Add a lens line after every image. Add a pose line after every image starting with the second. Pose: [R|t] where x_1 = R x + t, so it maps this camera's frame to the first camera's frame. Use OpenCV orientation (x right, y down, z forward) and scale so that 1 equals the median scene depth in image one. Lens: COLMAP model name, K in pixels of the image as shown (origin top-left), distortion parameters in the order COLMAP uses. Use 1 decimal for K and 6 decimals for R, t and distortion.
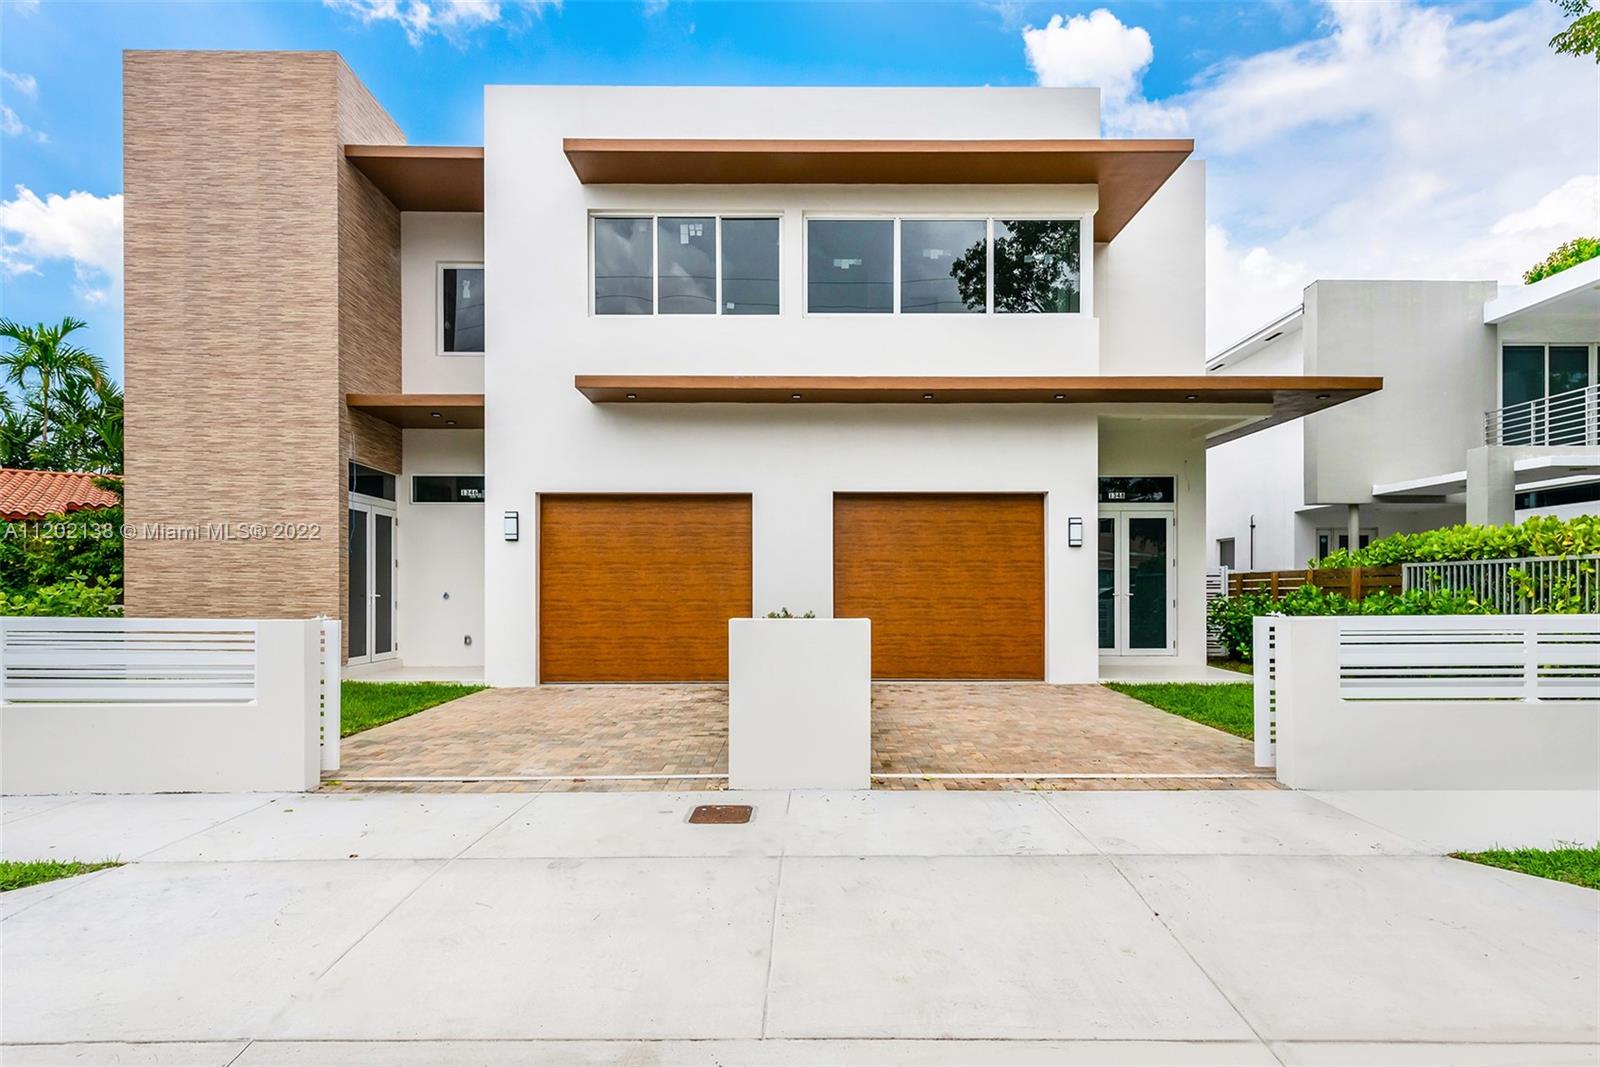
lens RADIAL K [[877.5, 0, 809.4], [0, 877.5, 589.3], [0, 0, 1]] dist [0.033066, 0.000601]
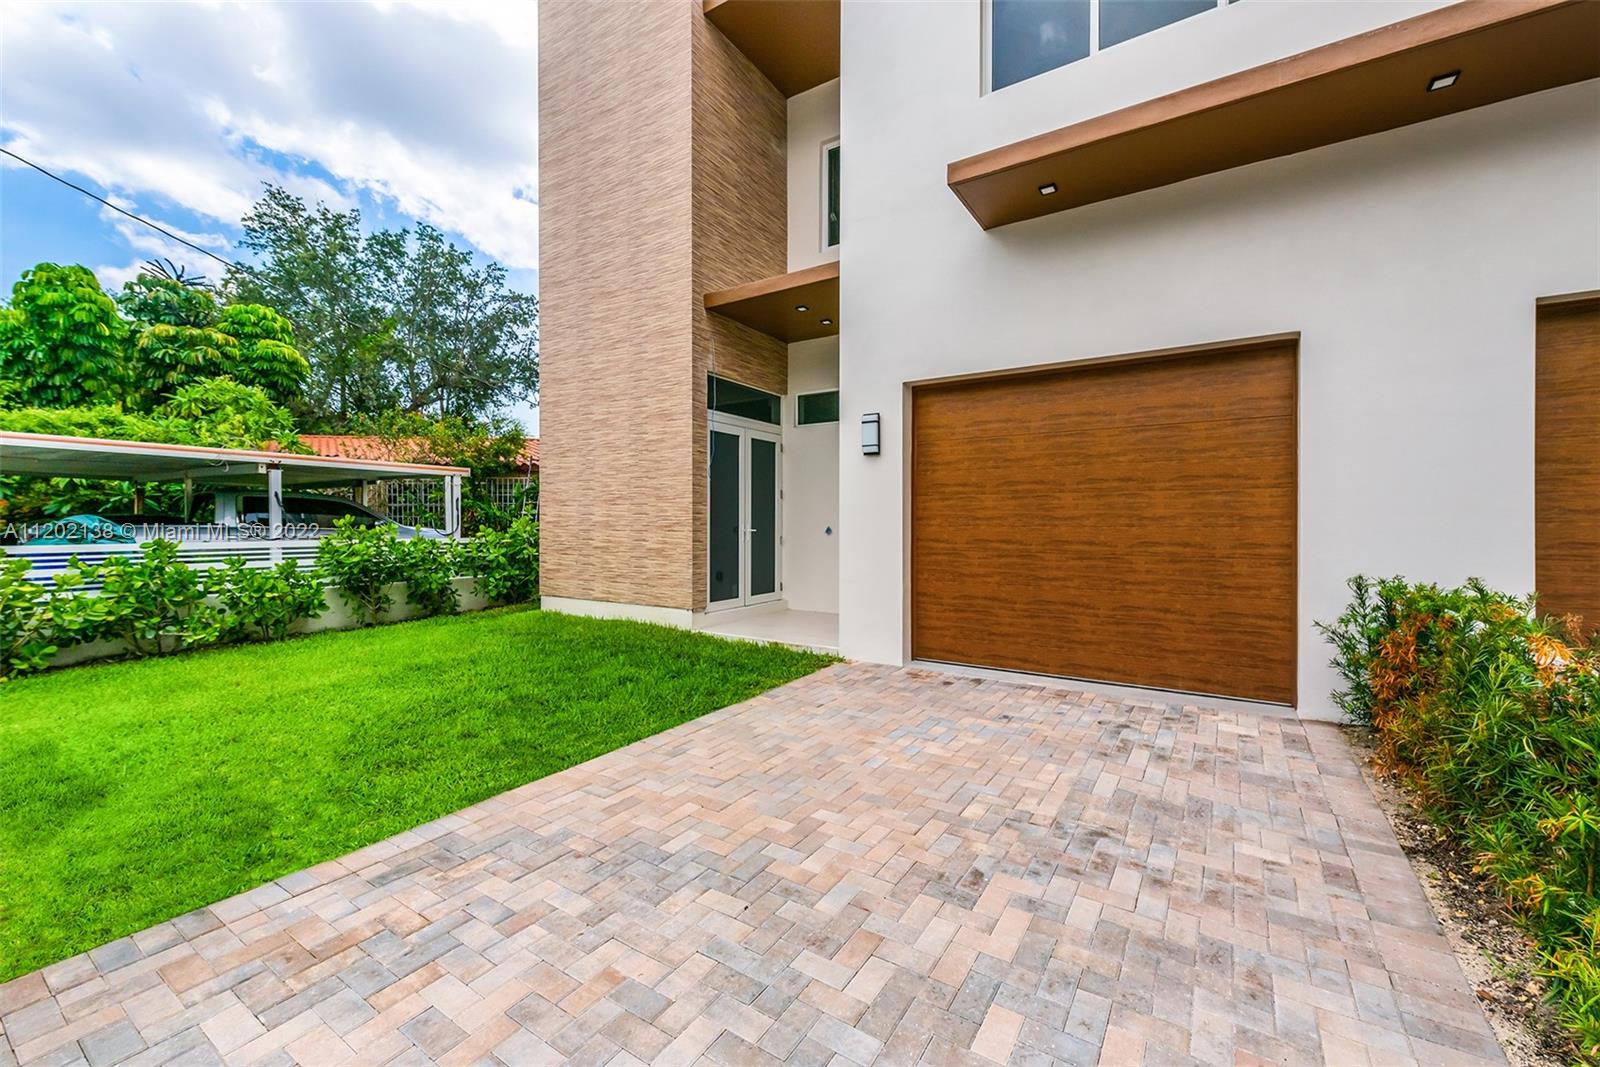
lens RADIAL K [[663.2, 0, 796.2], [0, 663.2, 528.4], [0, 0, 1]] dist [0.001435, -0.000603]
pose [[0.831626, 0.007149, -0.555290, -0.091311], [-0.000408, 0.999925, 0.012263, -0.002897], [0.555336, -0.009972, 0.831566, 0.513541]]
